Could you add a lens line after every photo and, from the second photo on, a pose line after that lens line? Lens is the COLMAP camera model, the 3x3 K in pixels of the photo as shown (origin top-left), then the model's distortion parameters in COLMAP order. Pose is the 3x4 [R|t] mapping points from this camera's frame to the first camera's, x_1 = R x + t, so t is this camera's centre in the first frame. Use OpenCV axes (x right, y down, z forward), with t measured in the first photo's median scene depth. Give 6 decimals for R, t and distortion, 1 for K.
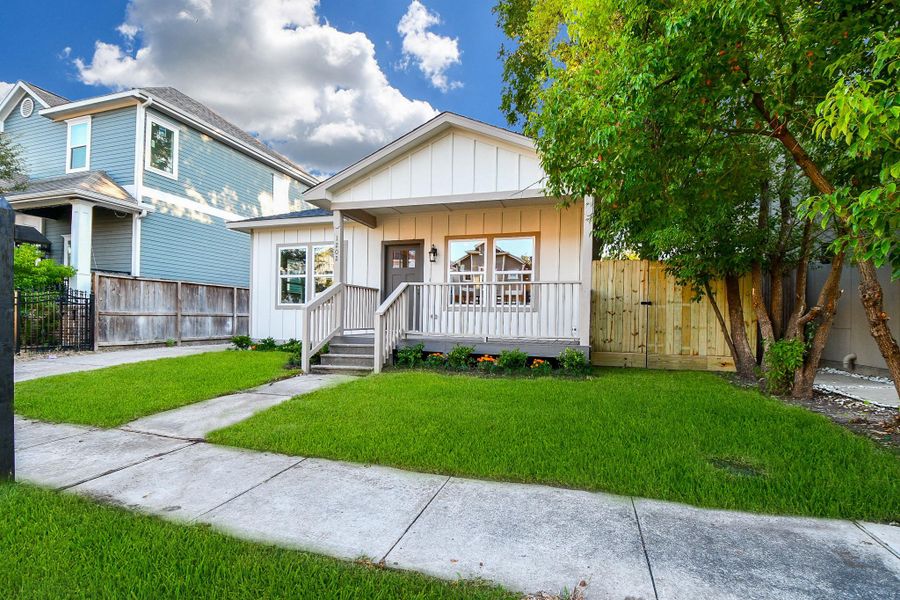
lens RADIAL K [[422.0, 0, 447.5], [0, 422.0, 316.6], [0, 0, 1]] dist [-0.006700, -0.008100]
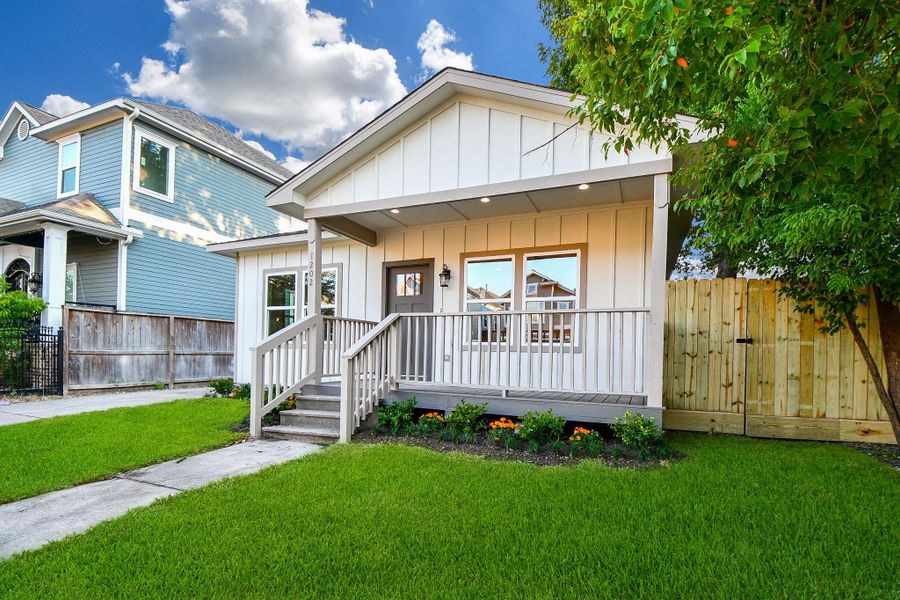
lens RADIAL K [[422.0, 0, 459.6], [0, 422.0, 351.6], [0, 0, 1]] dist [-0.006700, -0.008100]
pose [[0.995947, 0.001045, -0.089940, 0.054764], [-0.001187, 0.999998, -0.001525, -0.009588], [0.089939, 0.001626, 0.995946, 0.212018]]
